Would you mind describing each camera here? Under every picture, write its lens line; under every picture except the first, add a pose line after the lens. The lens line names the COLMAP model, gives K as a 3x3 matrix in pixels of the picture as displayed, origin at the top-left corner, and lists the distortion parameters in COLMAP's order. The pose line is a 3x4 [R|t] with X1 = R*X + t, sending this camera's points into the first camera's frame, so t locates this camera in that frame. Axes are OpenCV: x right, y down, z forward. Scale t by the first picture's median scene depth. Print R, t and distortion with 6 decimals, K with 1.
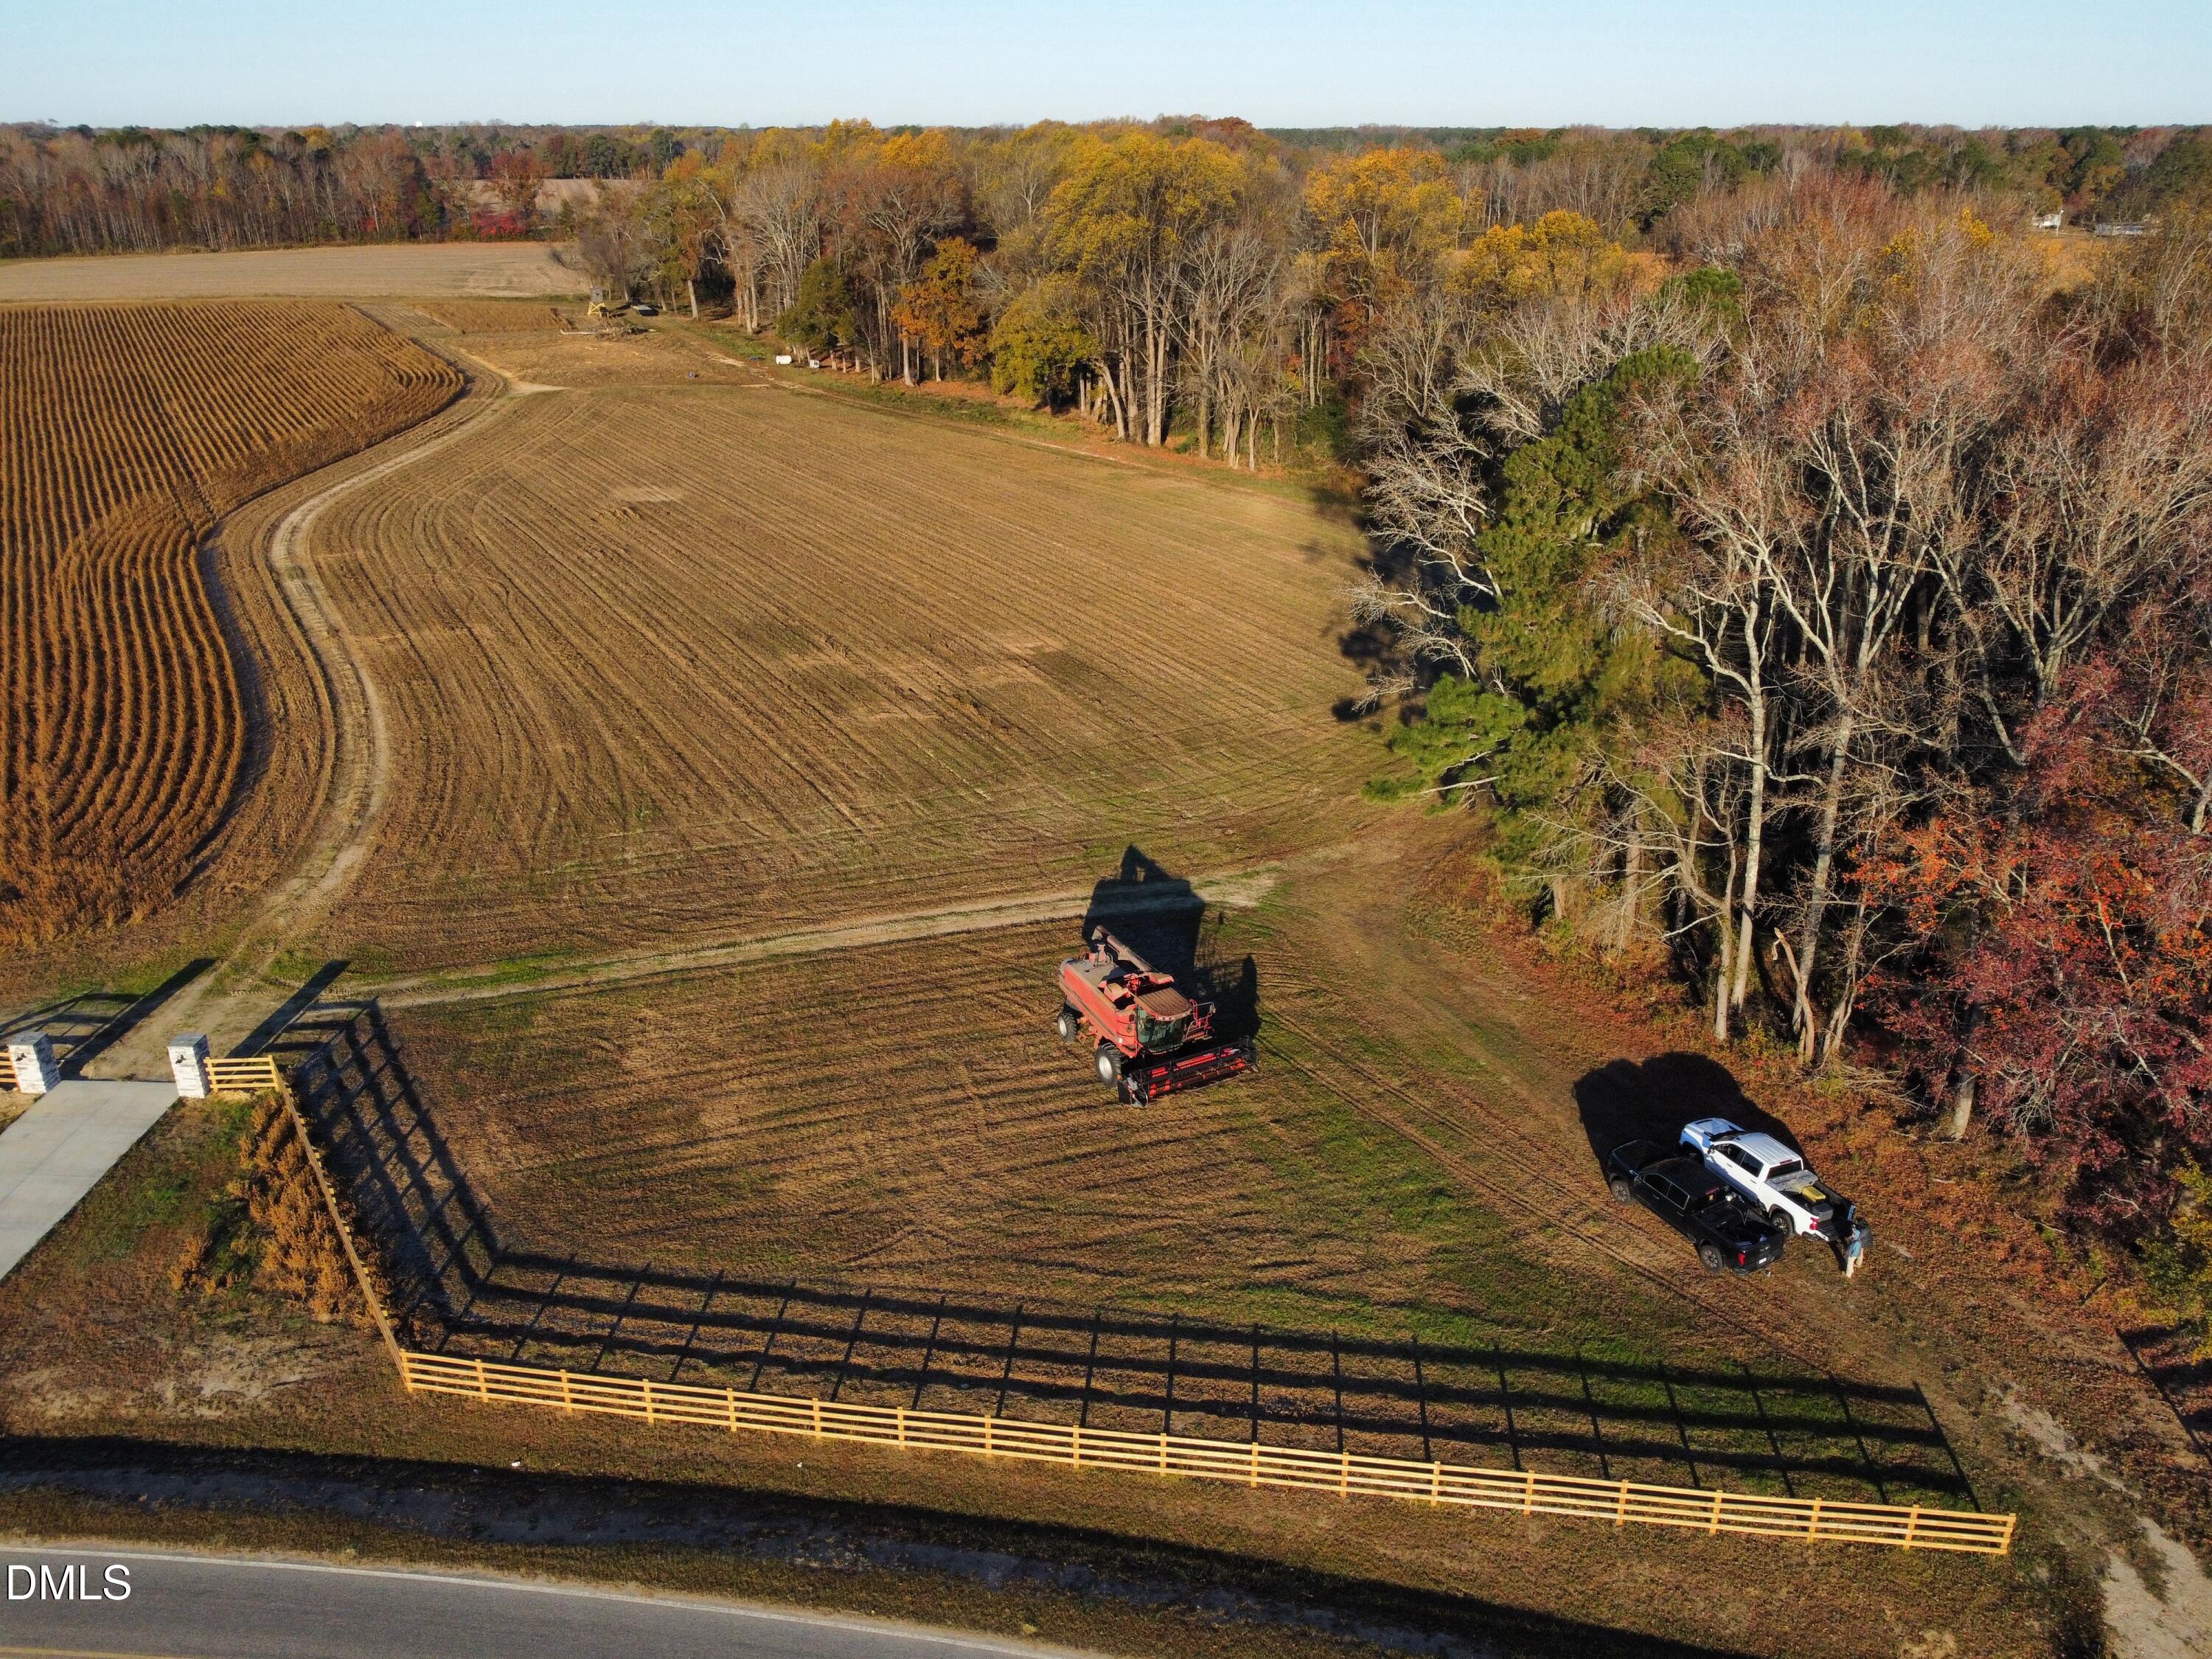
lens RADIAL K [[1677.0, 0, 1103.9], [0, 1677.0, 831.5], [0, 0, 1]] dist [0.003804, -0.006680]
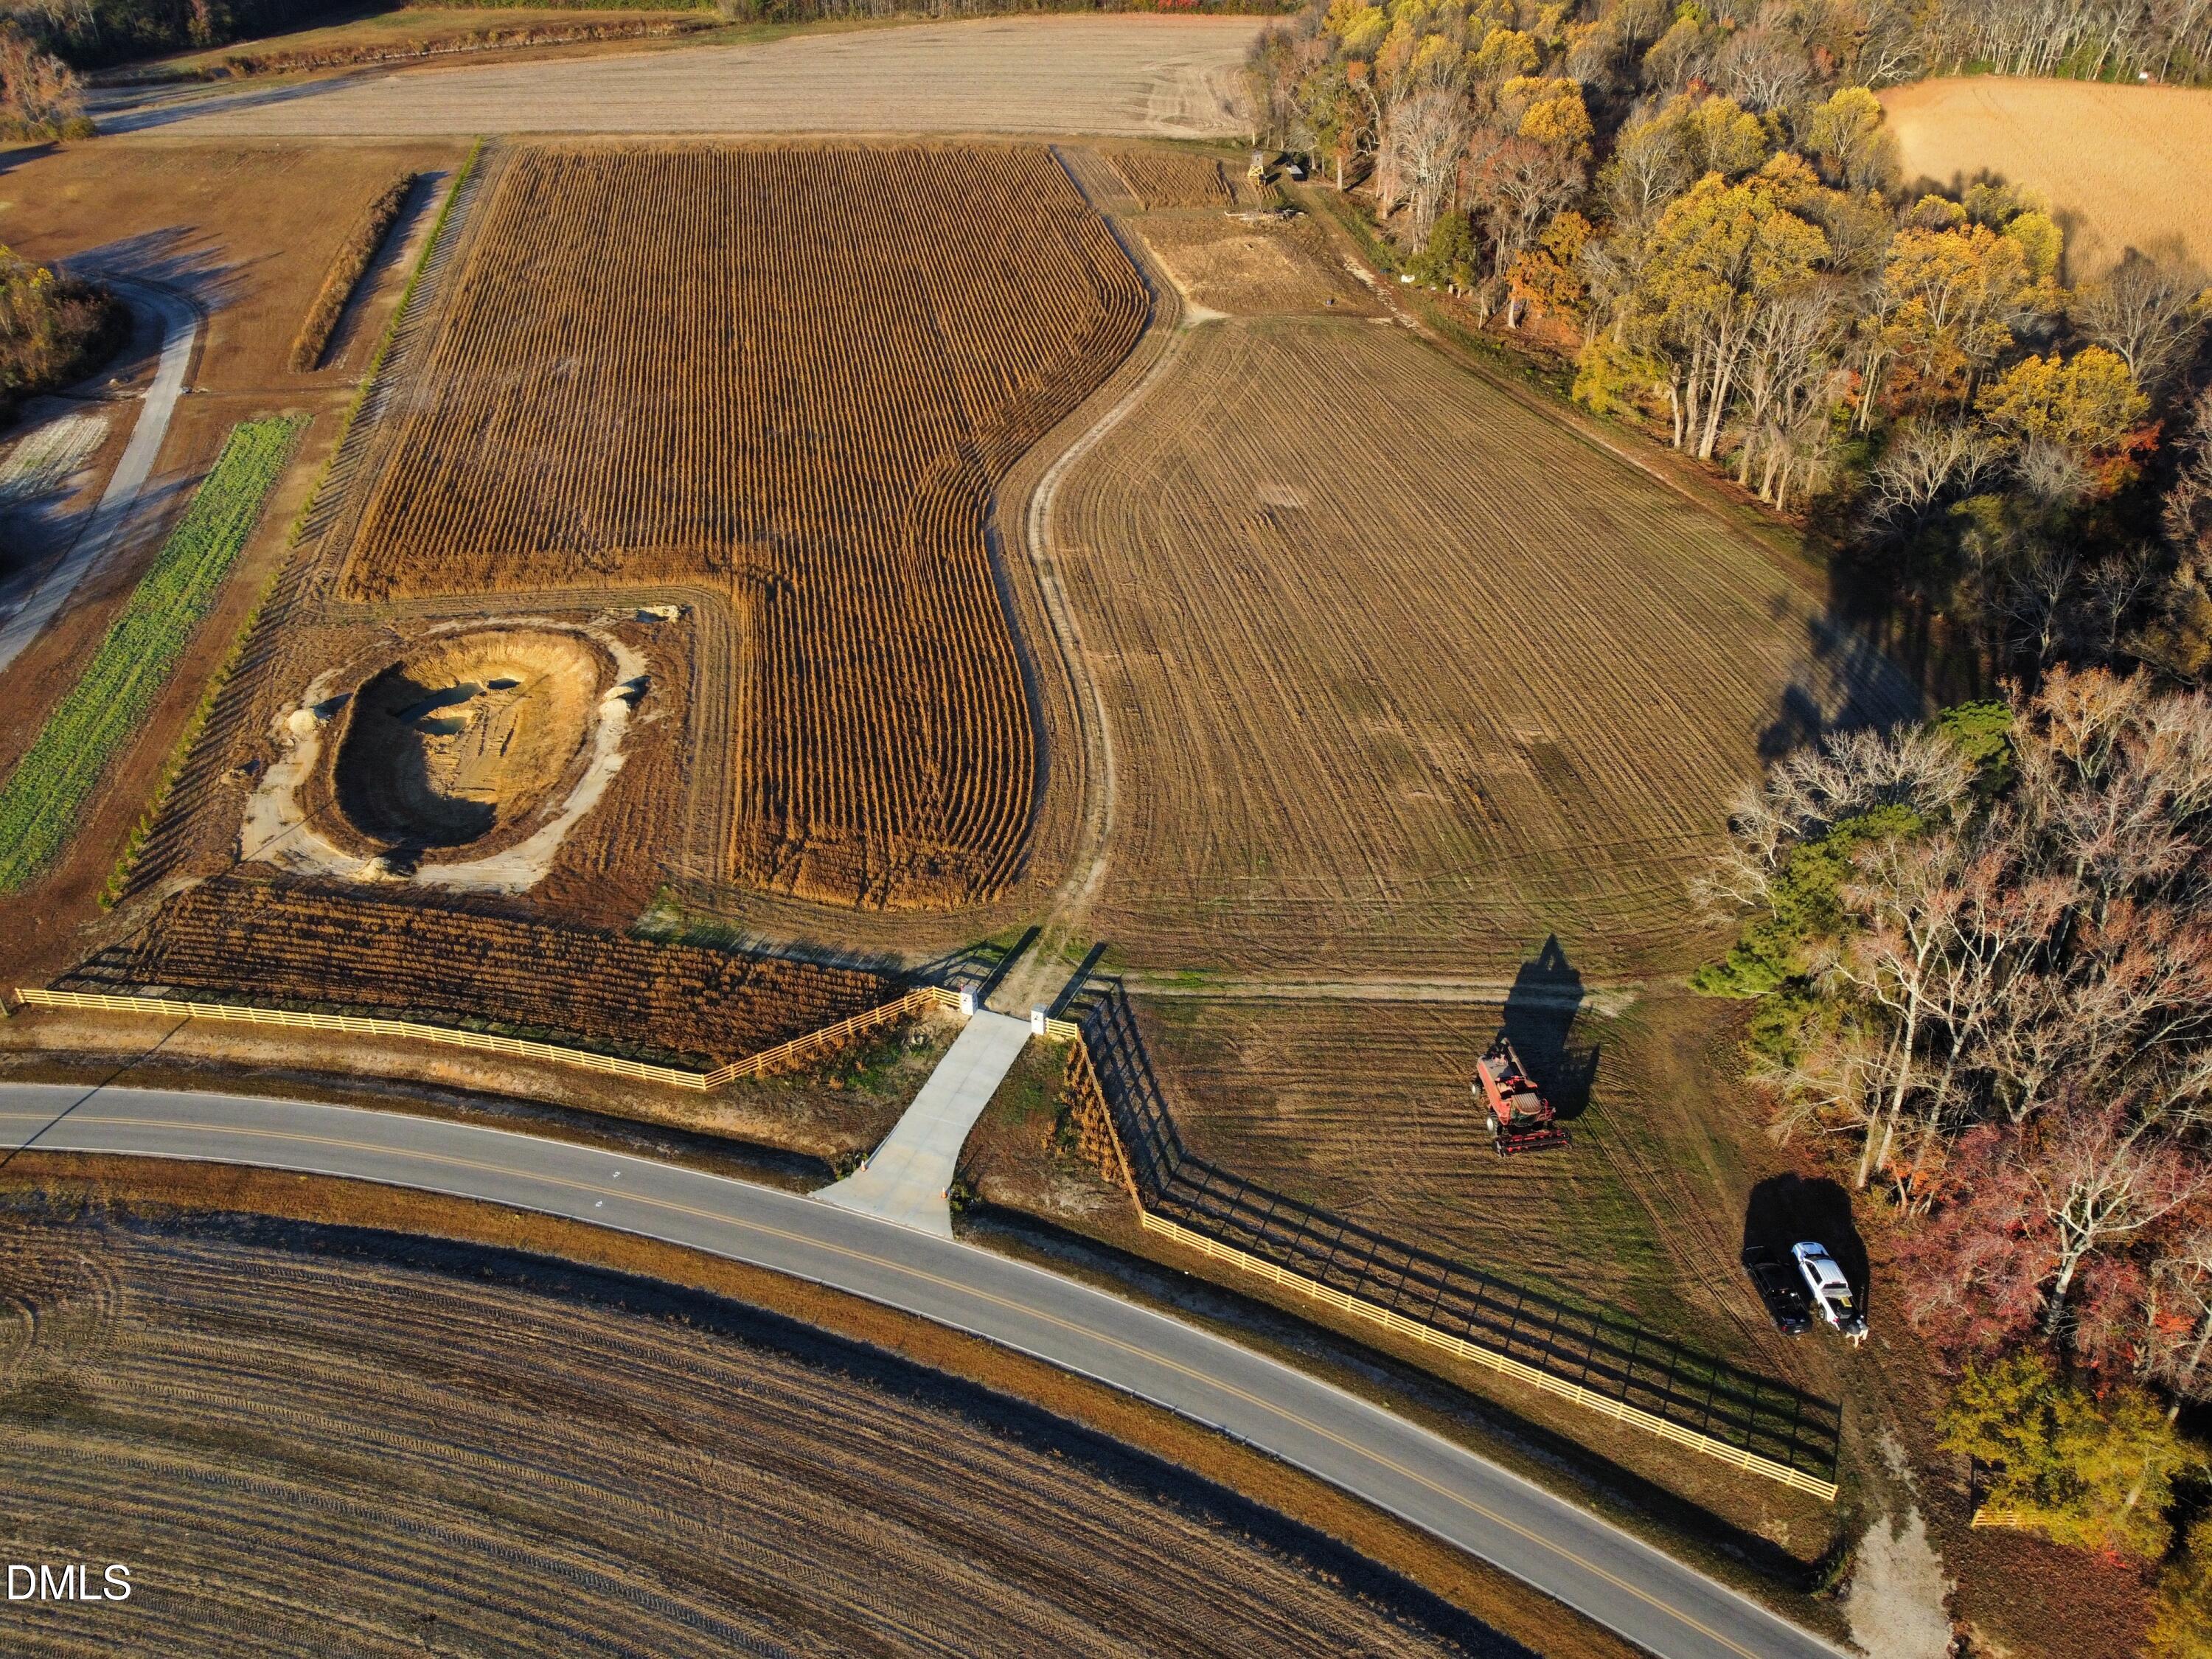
lens RADIAL K [[1677.0, 0, 1099.3], [0, 1677.0, 832.8], [0, 0, 1]] dist [0.003804, -0.006680]
pose [[0.937648, 0.193127, -0.288997, 0.052602], [-0.132717, 0.967363, 0.215858, -0.388963], [0.321253, -0.164044, 0.932677, -0.619771]]
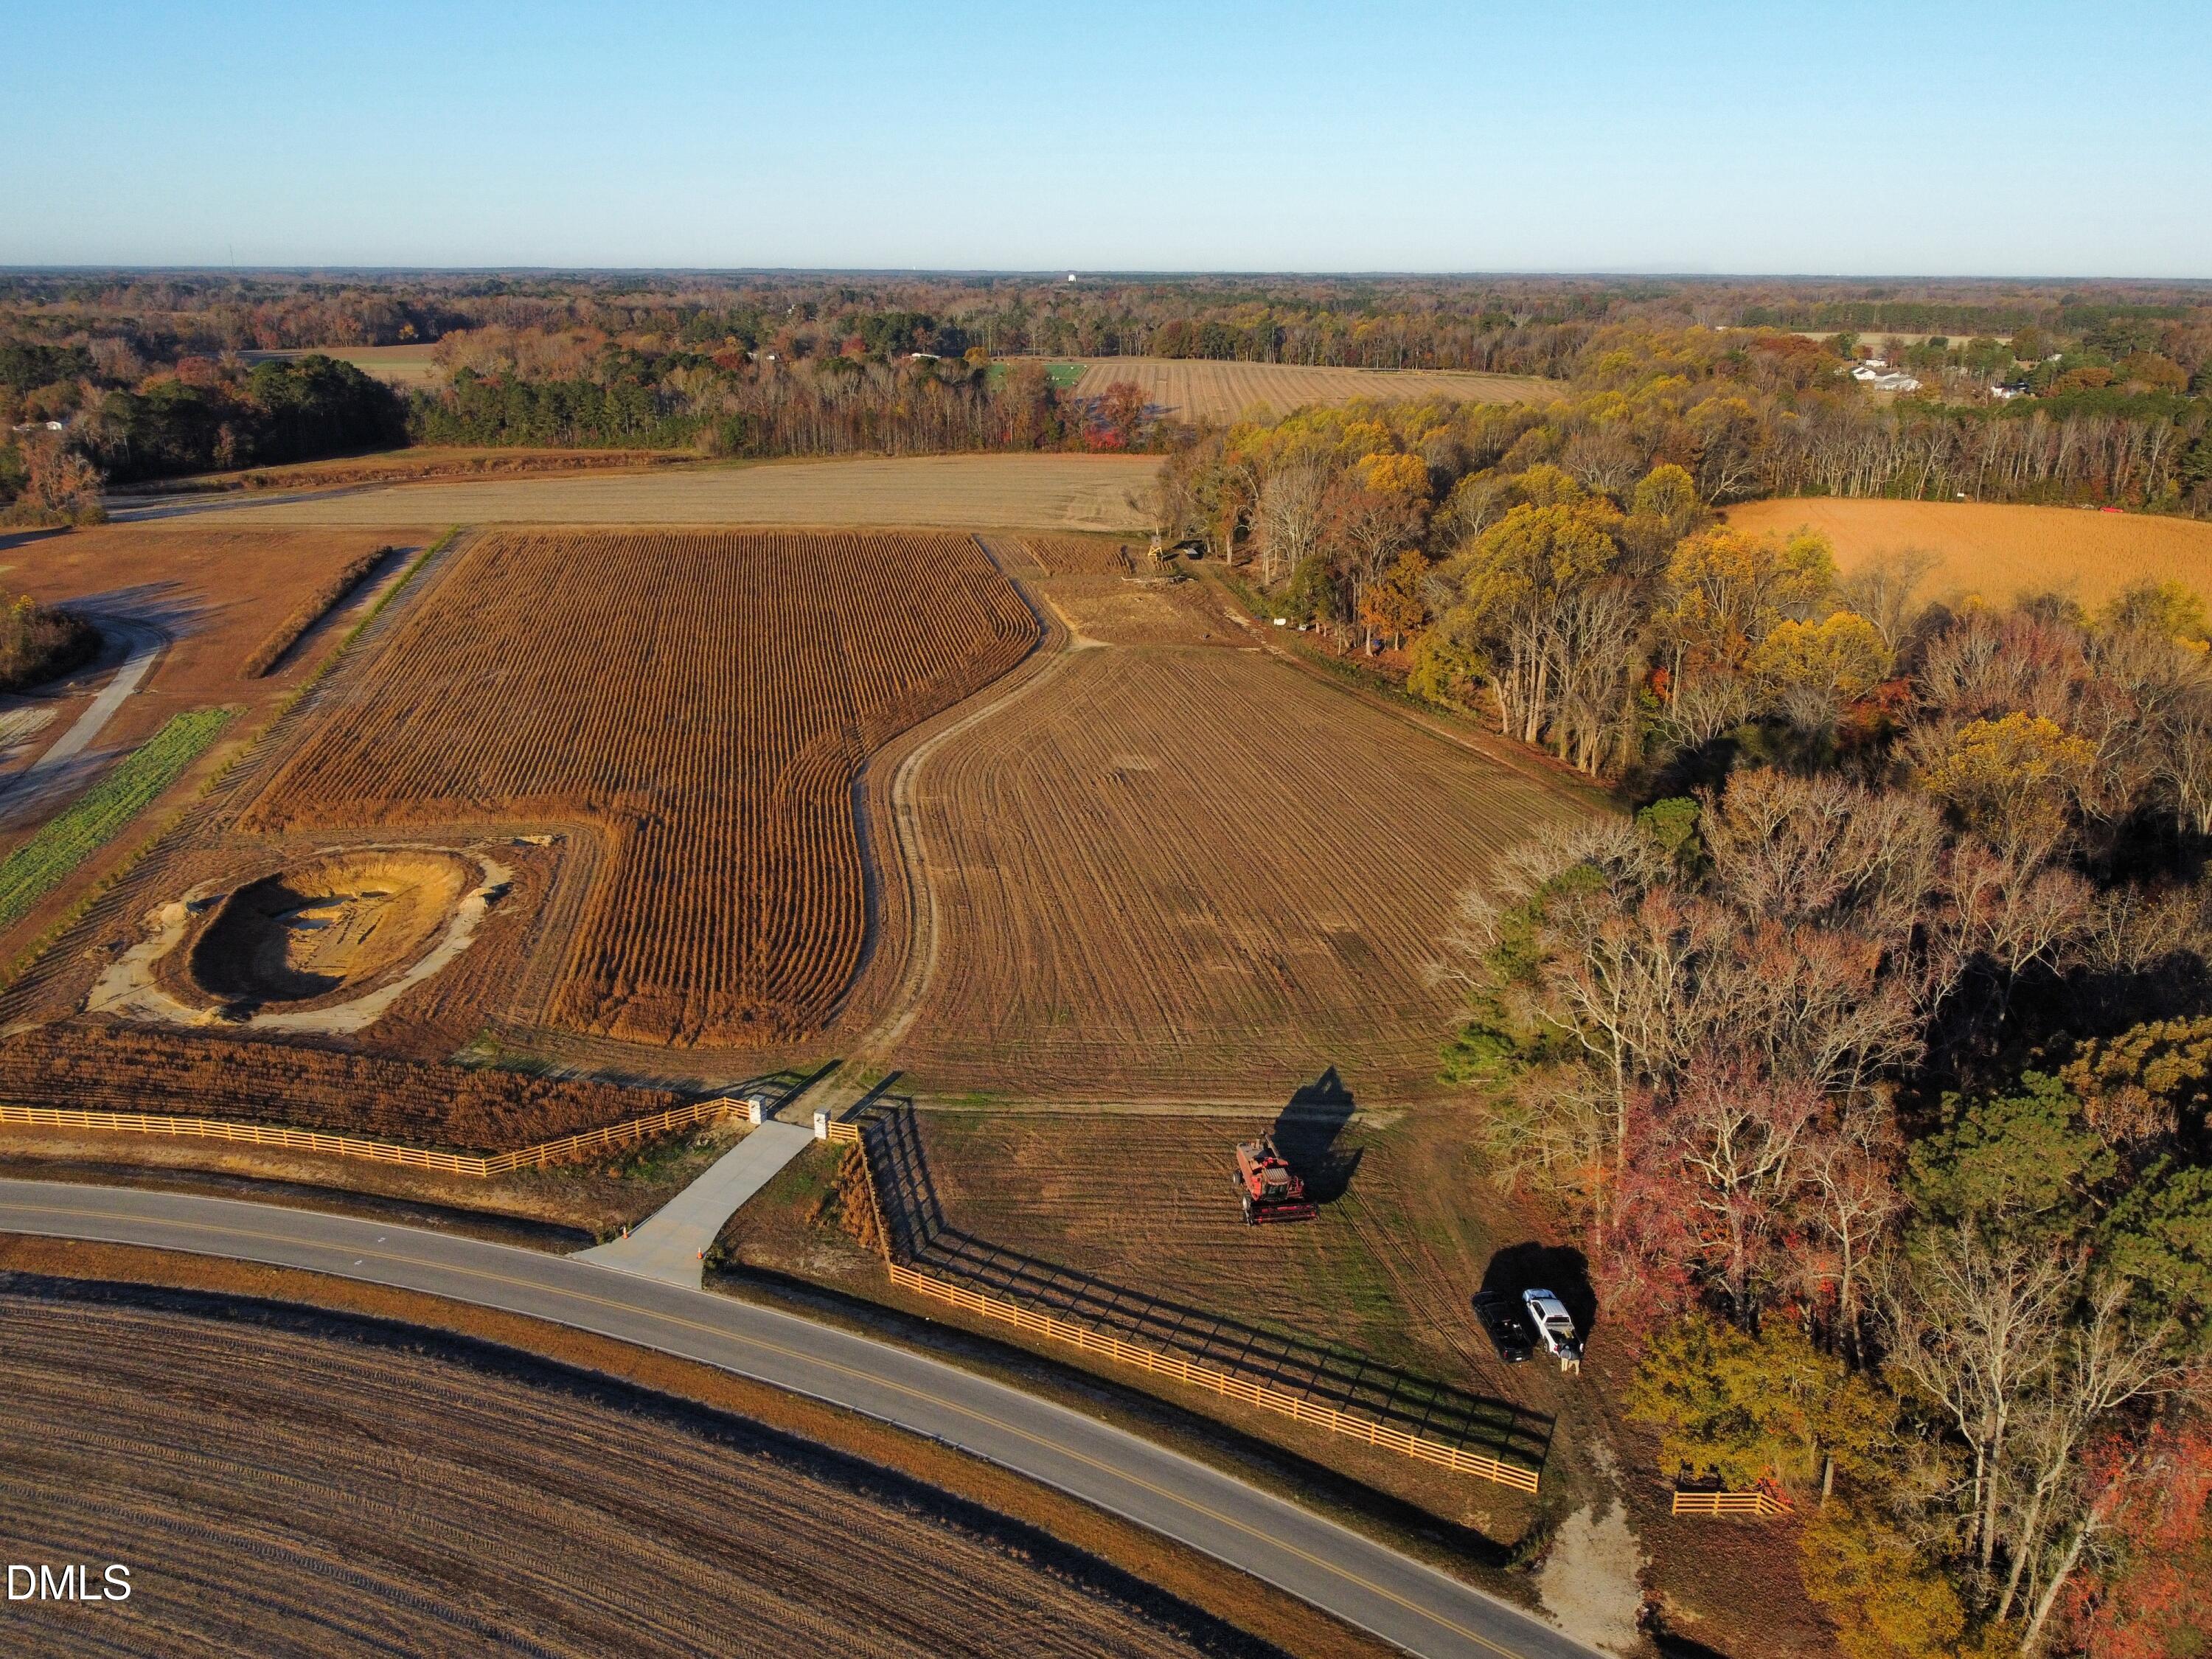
lens RADIAL K [[1677.0, 0, 1099.6], [0, 1677.0, 833.4], [0, 0, 1]] dist [0.003804, -0.006680]
pose [[0.940806, 0.112635, -0.319684, 0.308497], [-0.135098, 0.989625, -0.048906, -0.121676], [0.310859, 0.089200, 0.946261, -0.679620]]
